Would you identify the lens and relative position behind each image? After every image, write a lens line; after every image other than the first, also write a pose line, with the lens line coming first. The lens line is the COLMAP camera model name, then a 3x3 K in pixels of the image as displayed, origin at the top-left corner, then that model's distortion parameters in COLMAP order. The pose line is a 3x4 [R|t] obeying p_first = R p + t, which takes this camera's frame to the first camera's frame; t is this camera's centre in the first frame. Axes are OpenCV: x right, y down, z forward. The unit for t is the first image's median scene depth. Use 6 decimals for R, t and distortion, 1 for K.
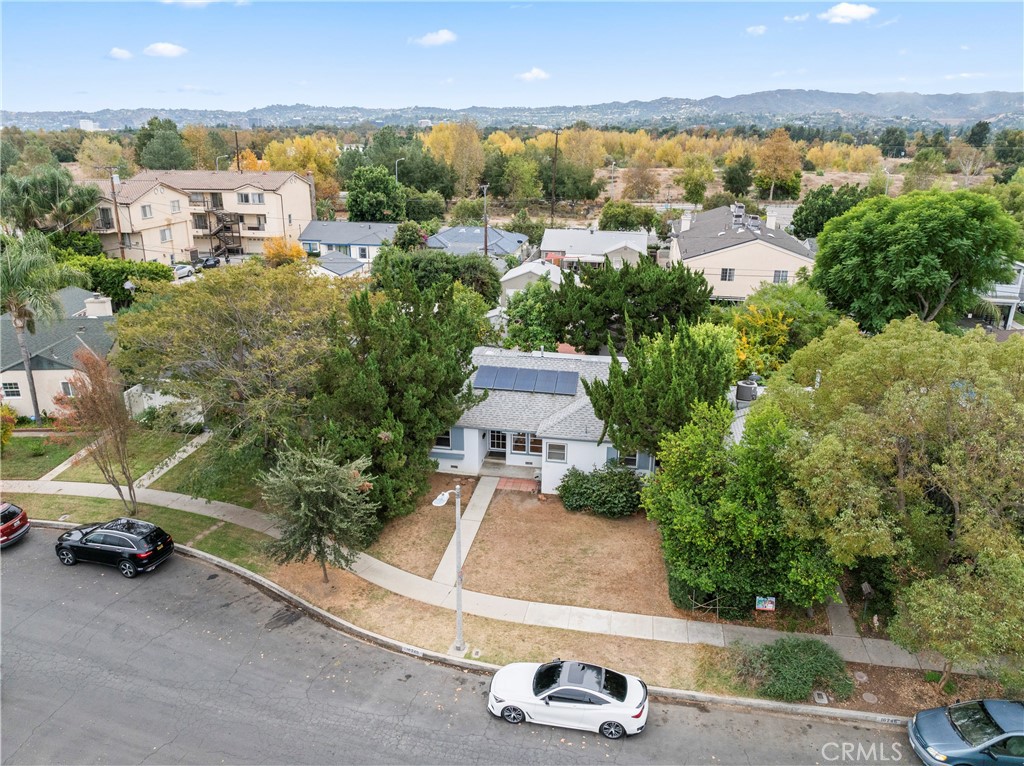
lens RADIAL K [[722.8, 0, 512.0], [0, 722.8, 383.0], [0, 0, 1]] dist [-0.049610, 0.003689]
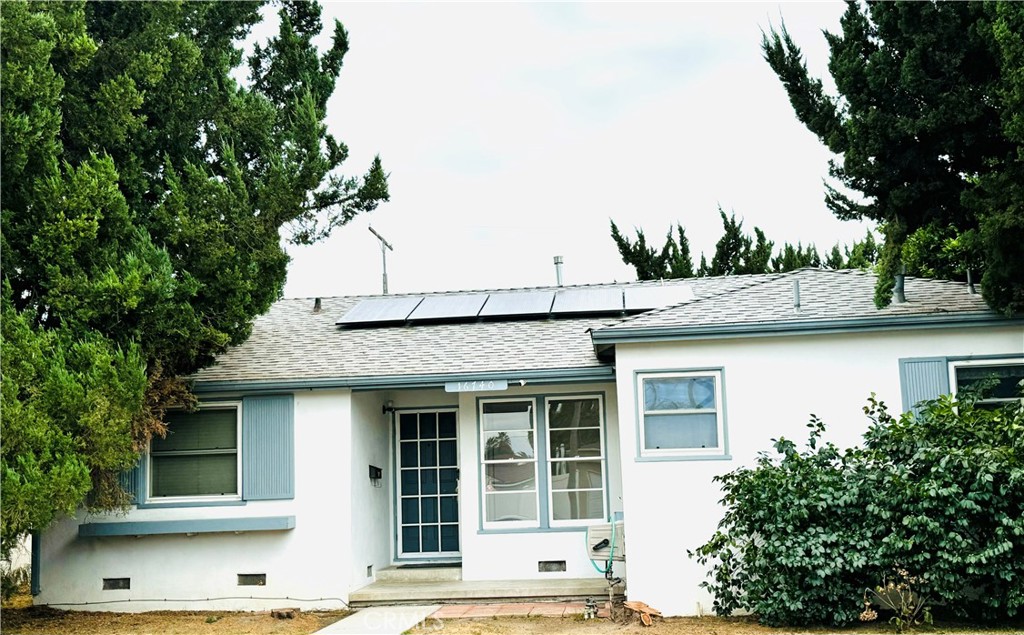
lens RADIAL K [[1081.0, 0, 500.1], [0, 1081.0, 398.0], [0, 0, 1]] dist [0.152005, -0.361318]
pose [[0.997073, -0.031587, 0.069632, -0.021582], [0.058810, 0.898808, -0.434380, 0.242685], [-0.048865, 0.437203, 0.898034, 0.683738]]
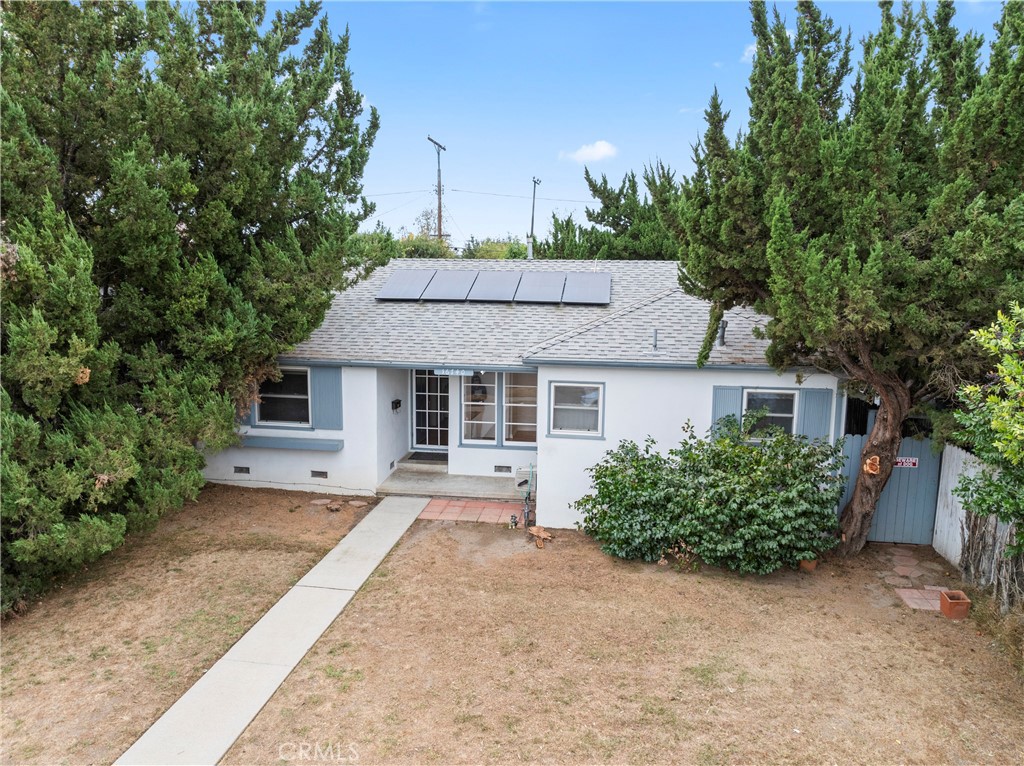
lens RADIAL K [[722.8, 0, 512.0], [0, 722.8, 383.0], [0, 0, 1]] dist [-0.049610, 0.003689]
pose [[0.999383, -0.001442, 0.035092, 0.015275], [0.008276, 0.980693, -0.195380, 0.156137], [-0.034133, 0.195550, 0.980100, 0.631932]]
